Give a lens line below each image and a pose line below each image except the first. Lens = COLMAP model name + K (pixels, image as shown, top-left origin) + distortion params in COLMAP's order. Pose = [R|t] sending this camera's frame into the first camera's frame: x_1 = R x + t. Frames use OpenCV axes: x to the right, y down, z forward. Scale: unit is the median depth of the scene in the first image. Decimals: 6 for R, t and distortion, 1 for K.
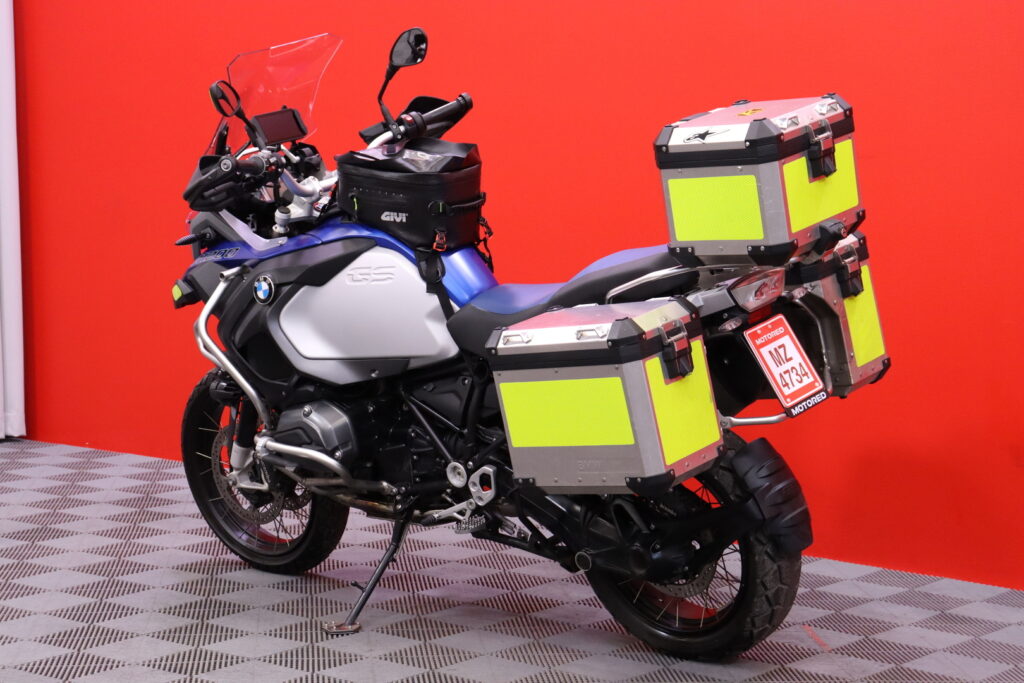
lens RADIAL K [[2097.7, 0, 512.0], [0, 2097.7, 341.5], [0, 0, 1]] dist [0.235220, -0.005627]
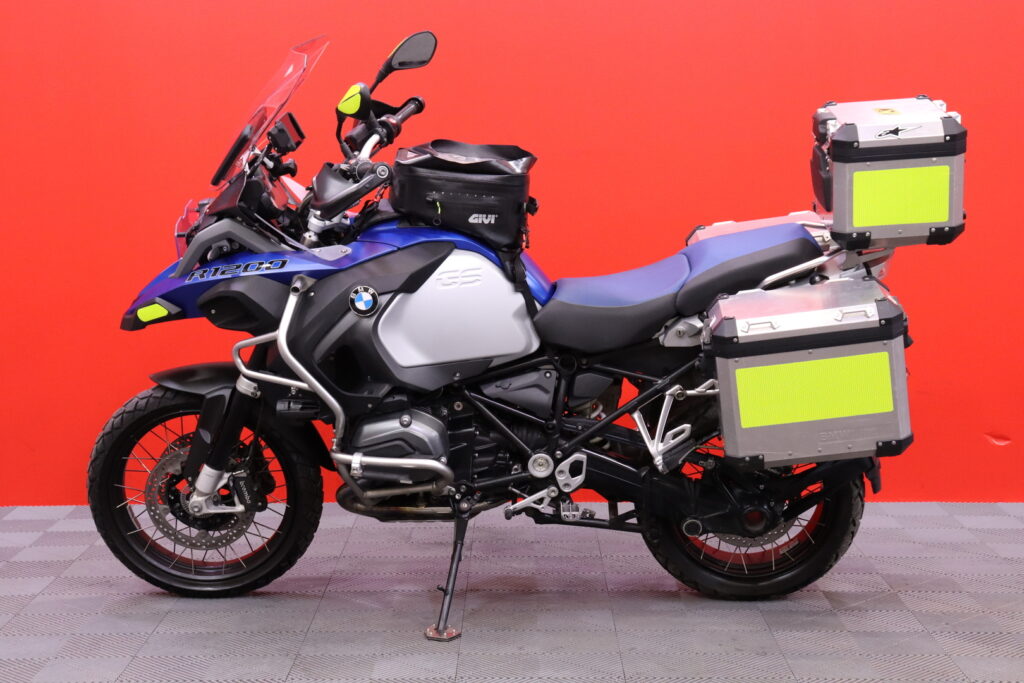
lens RADIAL K [[1716.3, 0, 512.0], [0, 1716.3, 341.5], [0, 0, 1]] dist [0.142833, 0.013530]
pose [[0.781933, -0.084283, 0.617638, -0.557369], [0.072781, 0.996385, 0.043825, -0.035765], [-0.619099, 0.010684, 0.785241, 0.345184]]
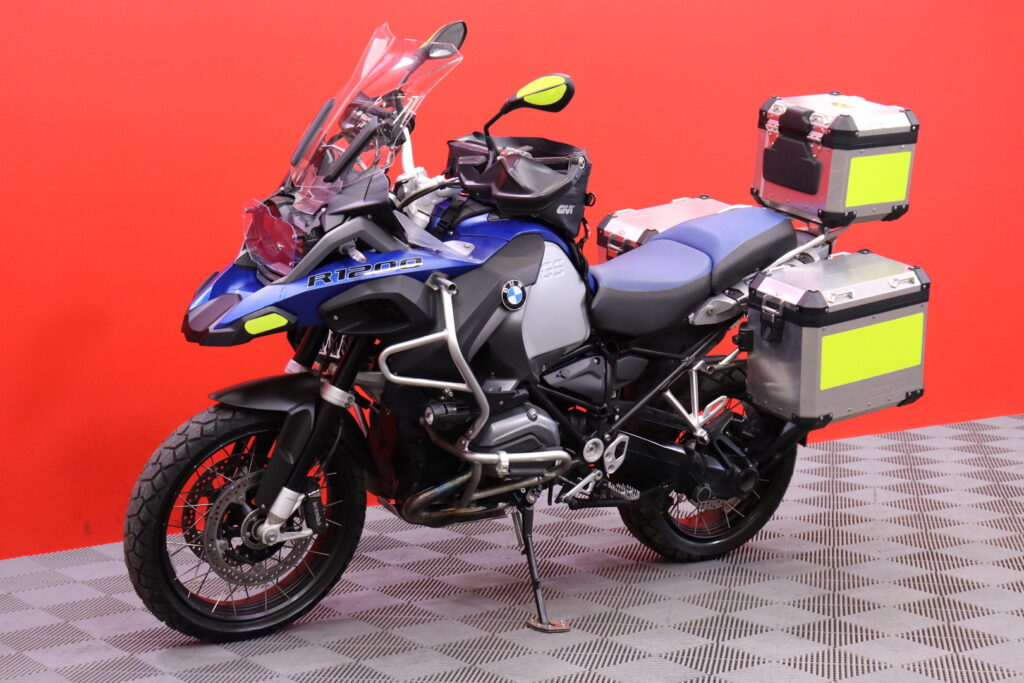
lens RADIAL K [[1890.2, 0, 512.0], [0, 1890.2, 341.5], [0, 0, 1]] dist [0.172521, 0.081236]
pose [[0.270012, -0.118839, 0.955495, -0.944256], [0.106359, 0.989962, 0.093070, -0.083962], [-0.956965, 0.076495, 0.279941, 0.772058]]
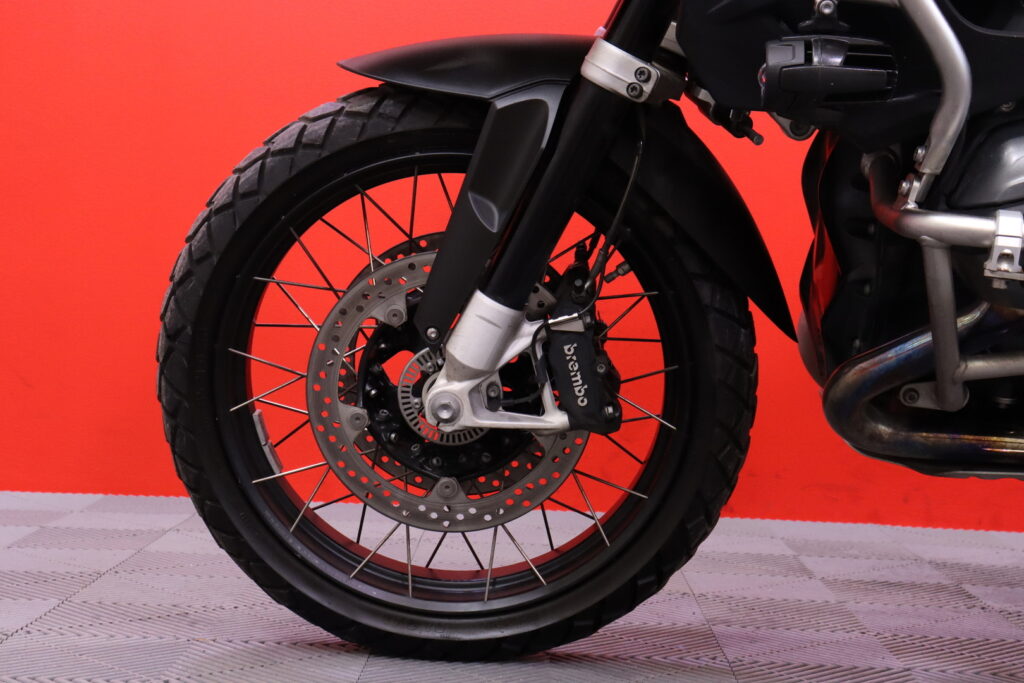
lens RADIAL K [[1716.3, 0, 512.0], [0, 1716.3, 341.5], [0, 0, 1]] dist [0.142833, 0.013530]
pose [[0.787655, 0.002438, 0.616111, -0.341984], [0.027716, 0.998840, -0.039386, 0.074726], [-0.615492, 0.048099, 0.786674, 0.863879]]
